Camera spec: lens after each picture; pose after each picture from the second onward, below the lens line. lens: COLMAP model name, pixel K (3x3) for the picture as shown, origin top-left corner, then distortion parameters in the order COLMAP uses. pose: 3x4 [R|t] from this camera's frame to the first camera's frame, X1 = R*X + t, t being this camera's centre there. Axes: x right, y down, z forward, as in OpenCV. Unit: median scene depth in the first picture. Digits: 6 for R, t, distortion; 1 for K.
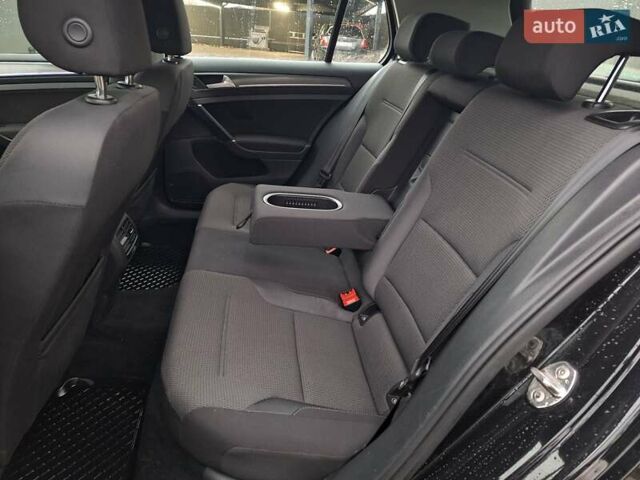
lens RADIAL K [[440.7, 0, 316.1], [0, 440.7, 241.8], [0, 0, 1]] dist [0.086839, -0.094287]
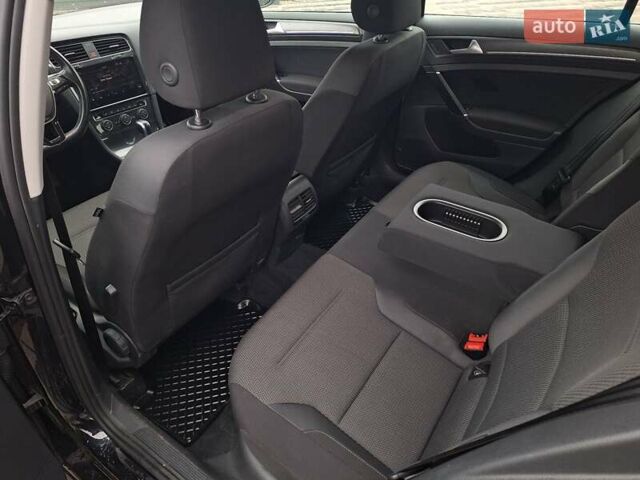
lens RADIAL K [[440.7, 0, 316.1], [0, 440.7, 241.8], [0, 0, 1]] dist [0.086839, -0.094287]
pose [[0.740302, 0.320530, -0.590943, 0.299592], [-0.216103, 0.945828, 0.242299, -0.202911], [0.636594, -0.051670, 0.769466, 0.149309]]
